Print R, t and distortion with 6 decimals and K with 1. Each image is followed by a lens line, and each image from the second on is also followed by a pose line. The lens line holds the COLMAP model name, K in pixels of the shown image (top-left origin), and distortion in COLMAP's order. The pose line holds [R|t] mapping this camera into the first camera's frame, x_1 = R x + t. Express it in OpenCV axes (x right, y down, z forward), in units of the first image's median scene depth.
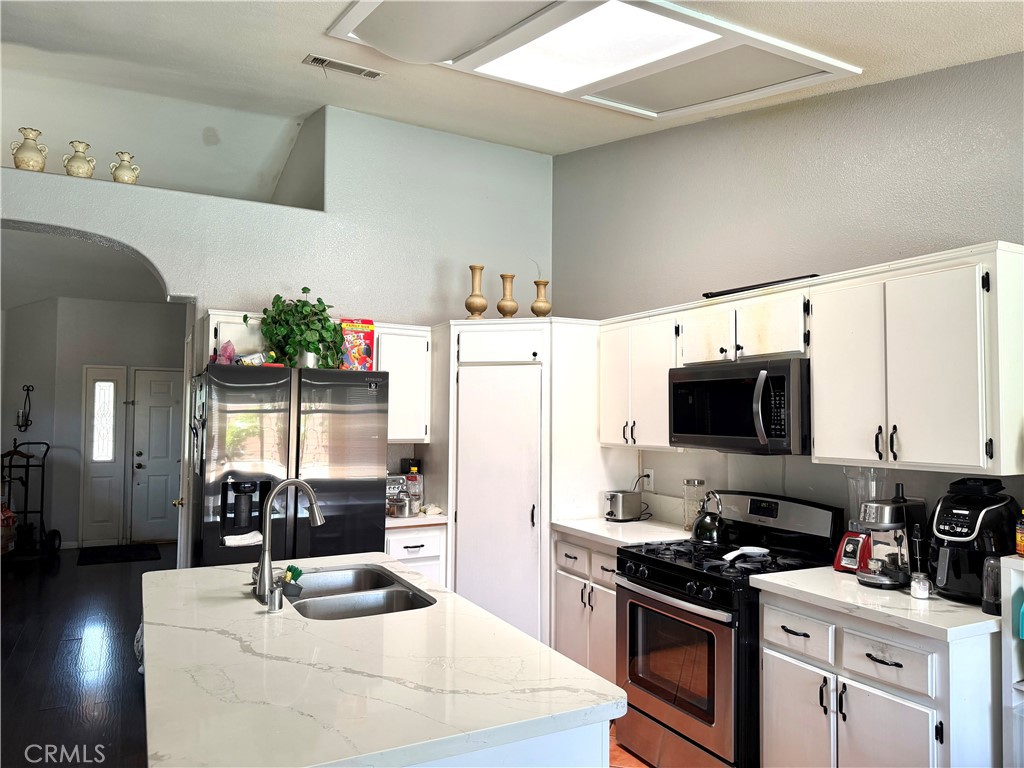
lens RADIAL K [[714.5, 0, 512.0], [0, 714.5, 384.0], [0, 0, 1]] dist [0.069218, -0.058969]
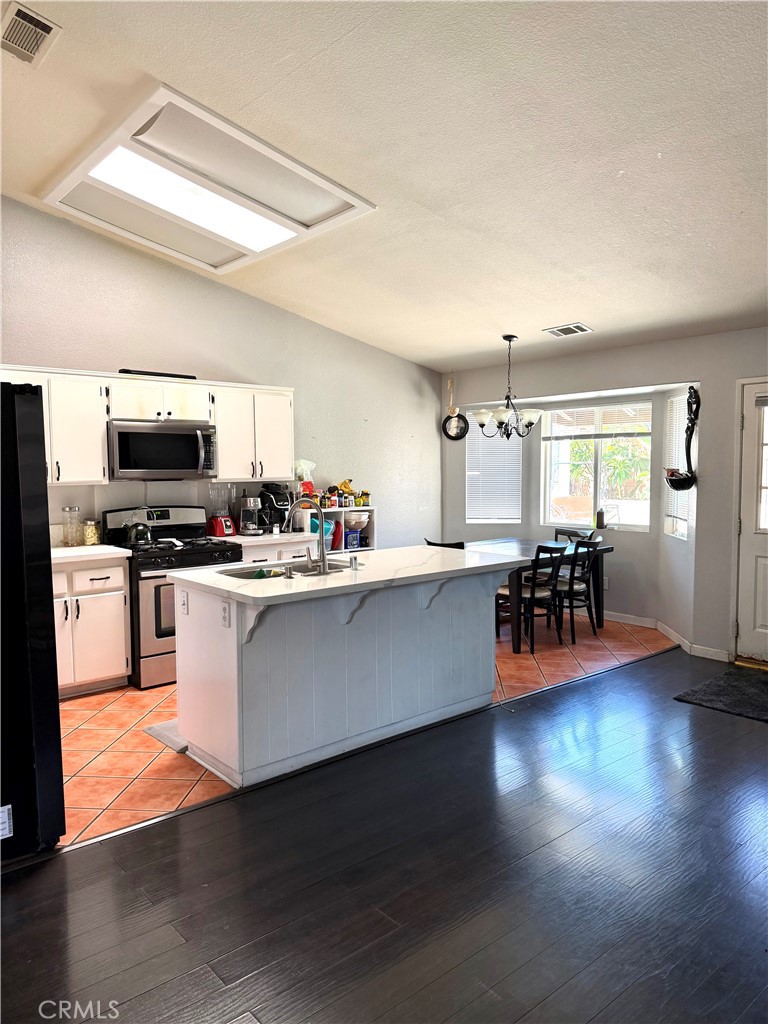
lens RADIAL K [[714.5, 0, 384.0], [0, 714.5, 512.0], [0, 0, 1]] dist [0.069218, -0.058969]
pose [[-0.224302, -0.077944, 0.971398, -1.386759], [-0.046334, 0.996522, 0.069261, 0.034472], [-0.973418, -0.029473, -0.227133, 0.925167]]
